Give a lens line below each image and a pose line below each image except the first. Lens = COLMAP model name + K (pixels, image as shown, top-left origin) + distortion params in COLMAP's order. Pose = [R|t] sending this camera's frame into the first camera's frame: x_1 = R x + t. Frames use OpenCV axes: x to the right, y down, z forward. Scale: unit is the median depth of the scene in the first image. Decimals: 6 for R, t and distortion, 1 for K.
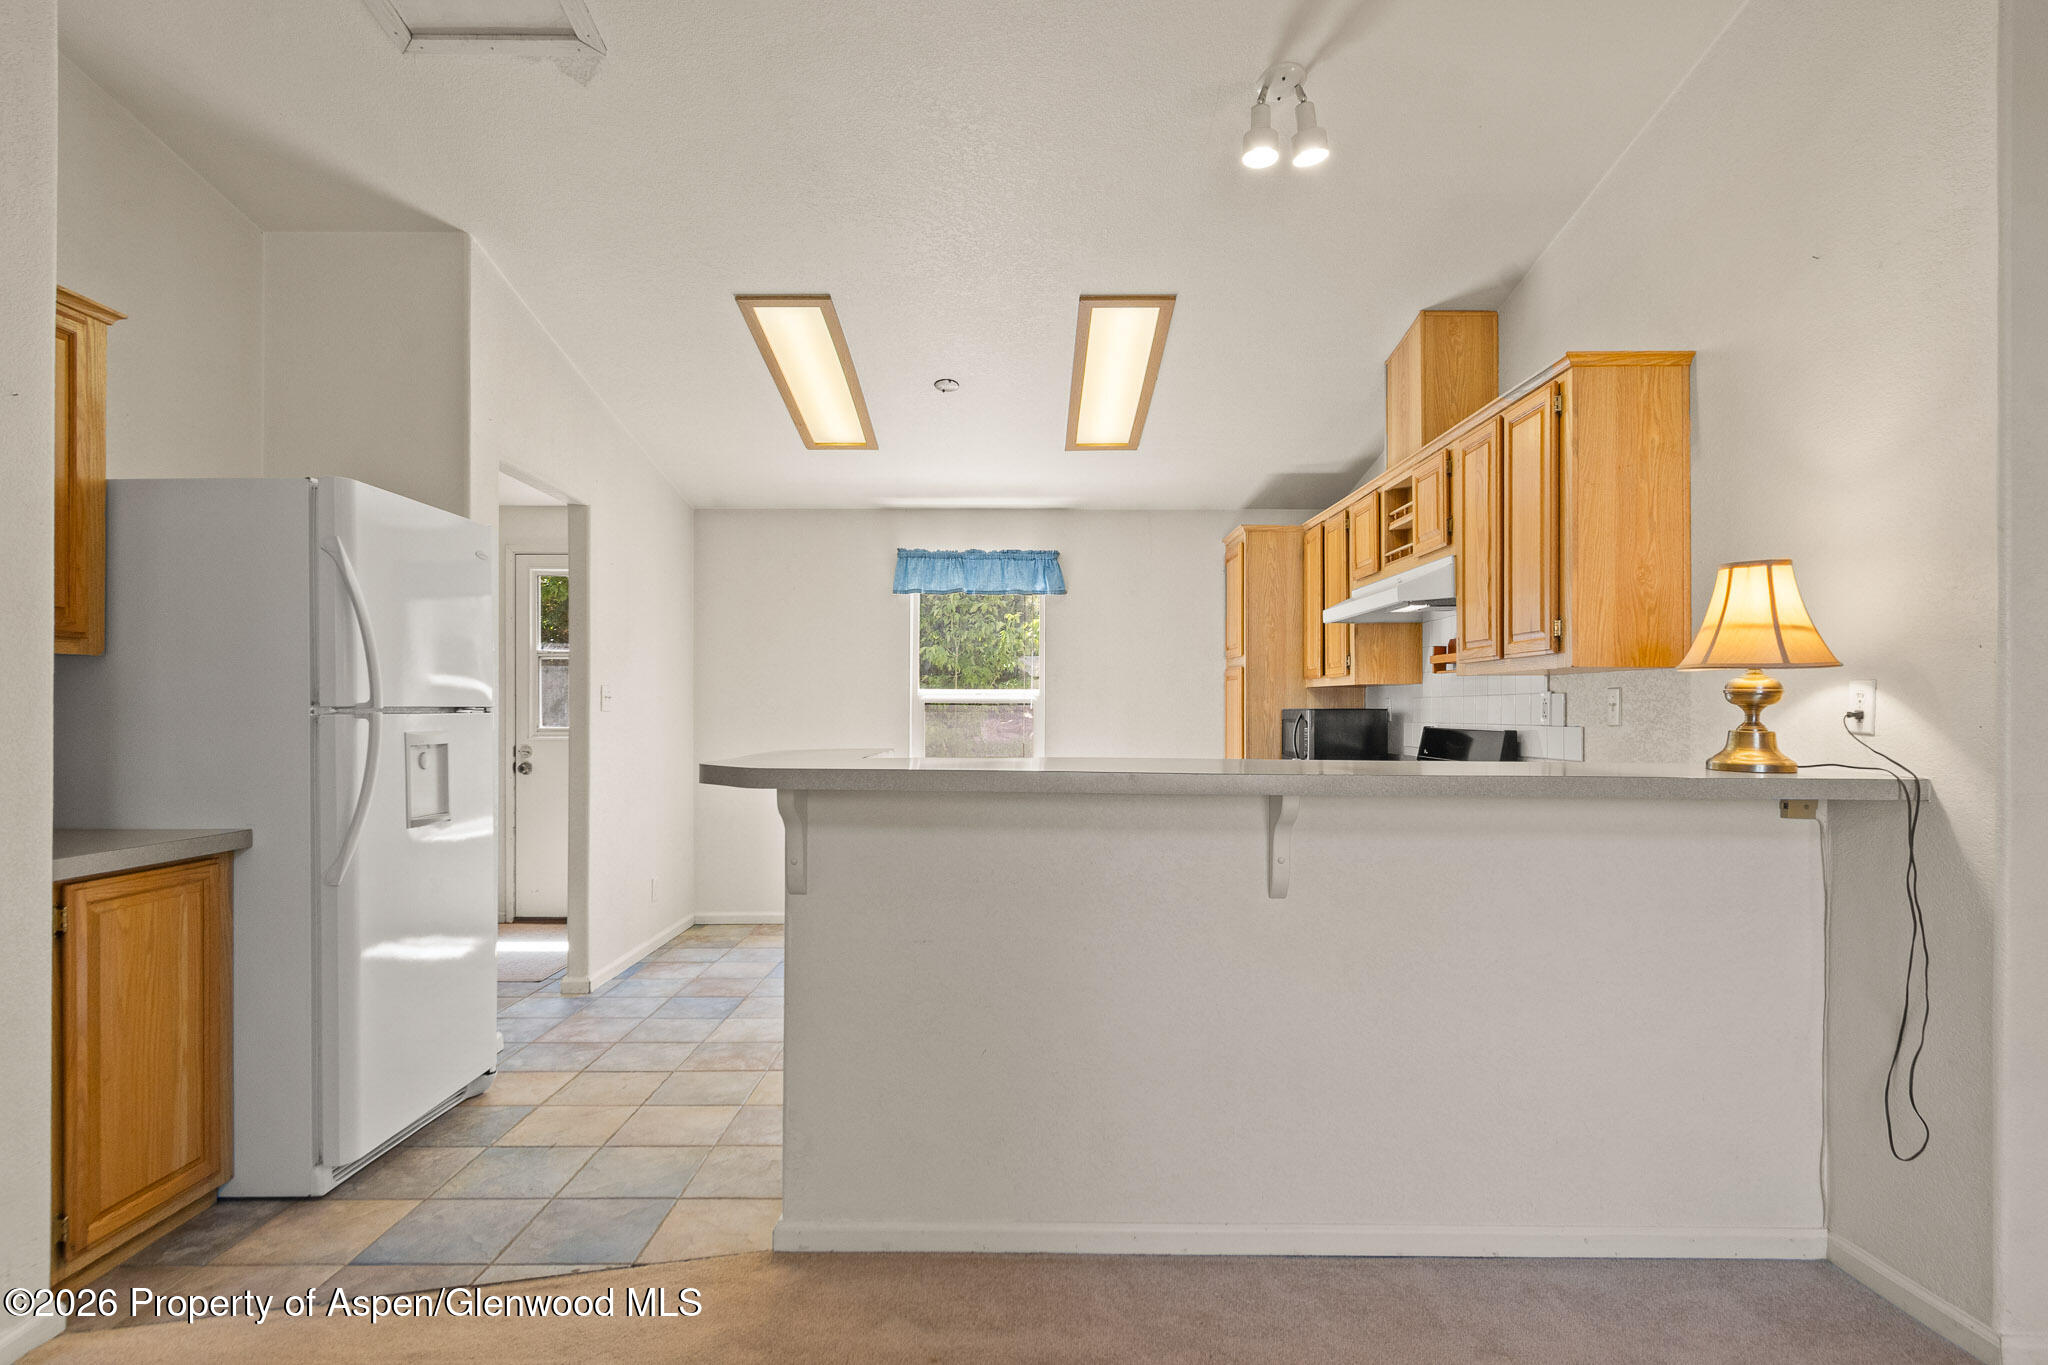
lens RADIAL K [[1050.6, 0, 1026.5], [0, 1050.6, 697.6], [0, 0, 1]] dist [-0.001040, -0.001193]
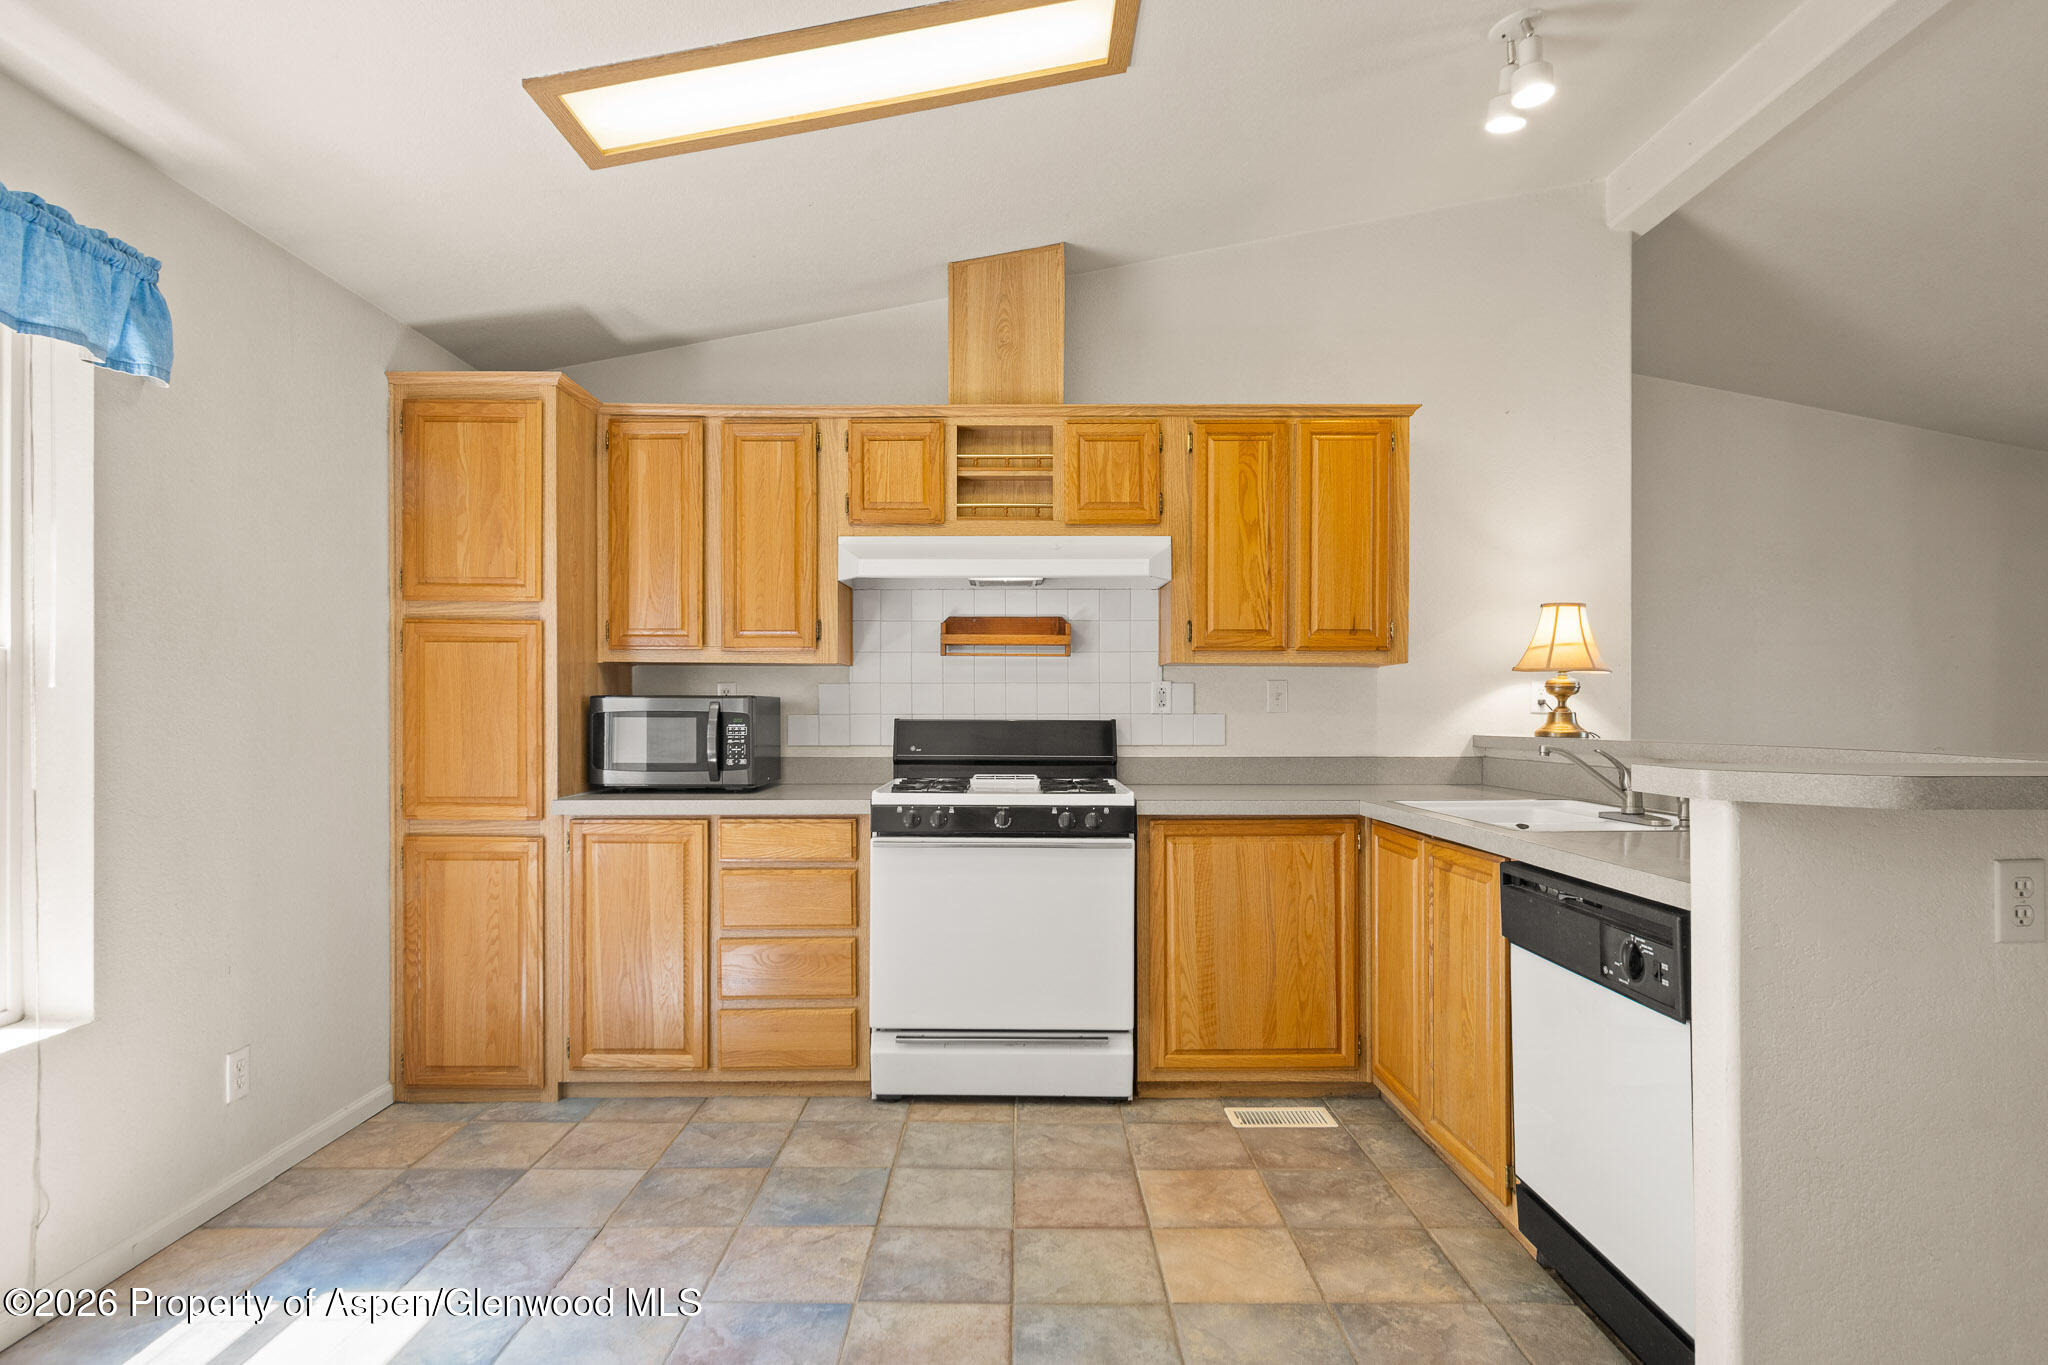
lens RADIAL K [[1050.6, 0, 1026.1], [0, 1050.6, 691.1], [0, 0, 1]] dist [-0.001040, -0.001193]
pose [[-0.025129, 0.006937, 0.999660, -0.872338], [-0.006787, 0.999952, -0.007109, 0.017764], [-0.999661, -0.006964, -0.025080, 1.832794]]
